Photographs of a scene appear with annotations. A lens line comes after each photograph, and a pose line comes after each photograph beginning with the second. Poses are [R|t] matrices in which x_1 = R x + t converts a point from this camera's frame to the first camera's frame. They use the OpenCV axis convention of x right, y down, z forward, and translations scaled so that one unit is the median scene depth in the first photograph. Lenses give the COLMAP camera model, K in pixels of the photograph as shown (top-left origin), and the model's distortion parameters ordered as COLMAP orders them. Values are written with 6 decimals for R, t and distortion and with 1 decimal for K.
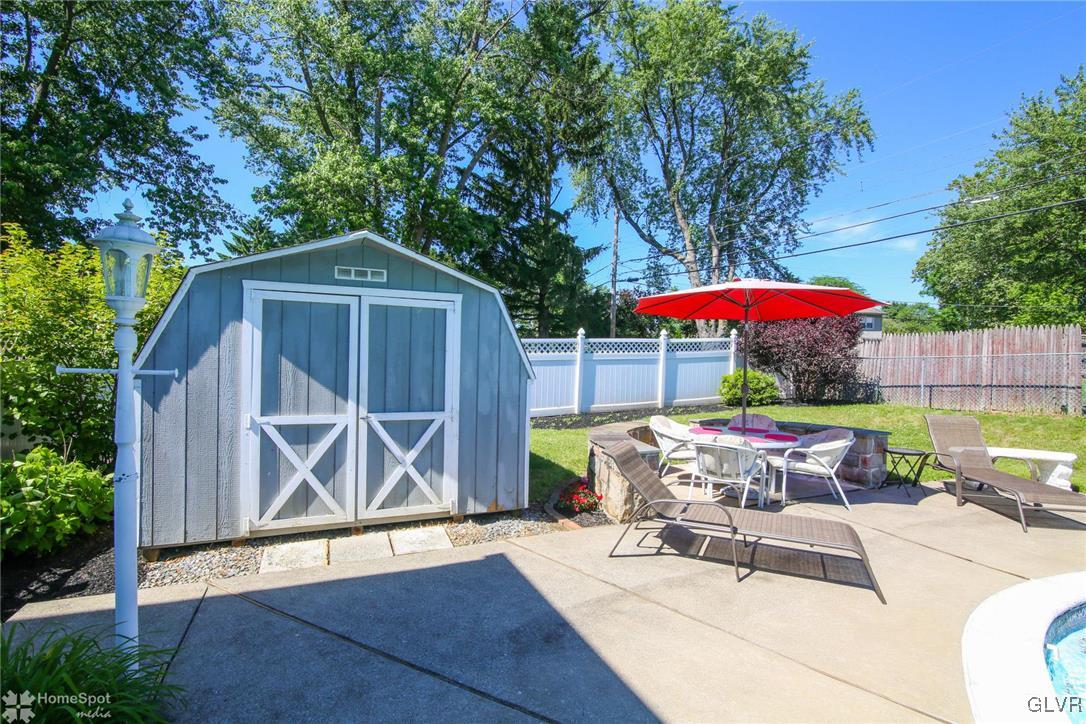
lens RADIAL K [[493.0, 0, 512.2], [0, 493.0, 359.2], [0, 0, 1]] dist [0.021198, 0.000167]
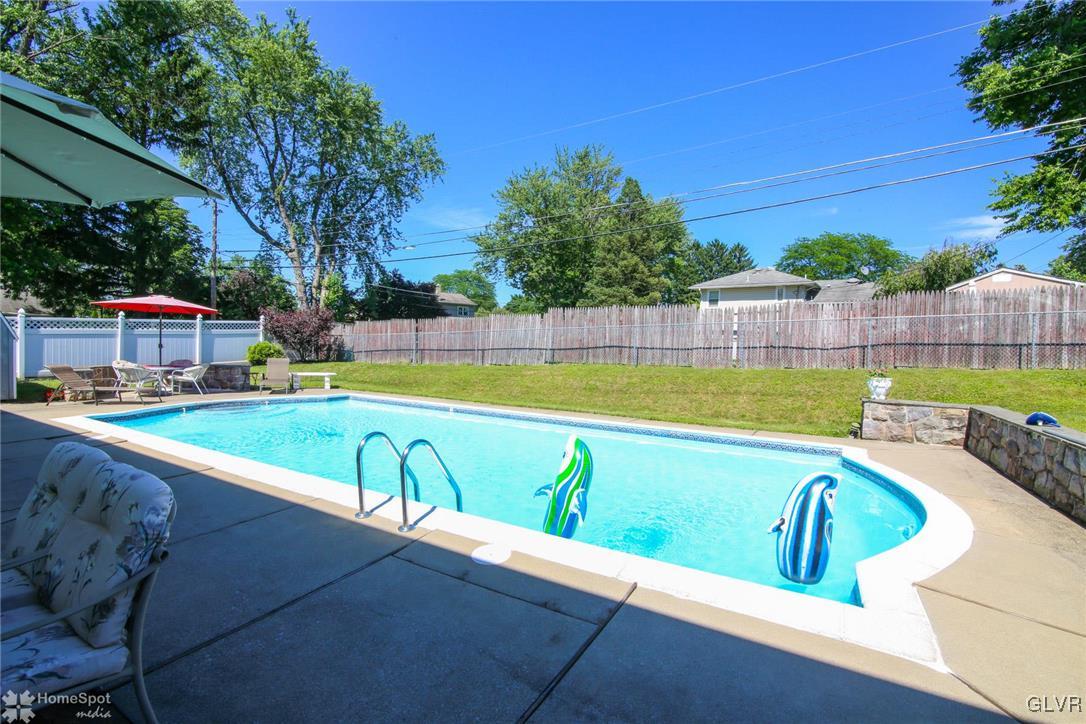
lens RADIAL K [[531.4, 0, 537.3], [0, 531.4, 368.8], [0, 0, 1]] dist [-0.023381, 0.000937]
pose [[0.816092, -0.024469, 0.577403, 0.095026], [-0.003735, 0.998859, 0.047609, 0.009595], [-0.577909, -0.041010, 0.815070, -0.346006]]
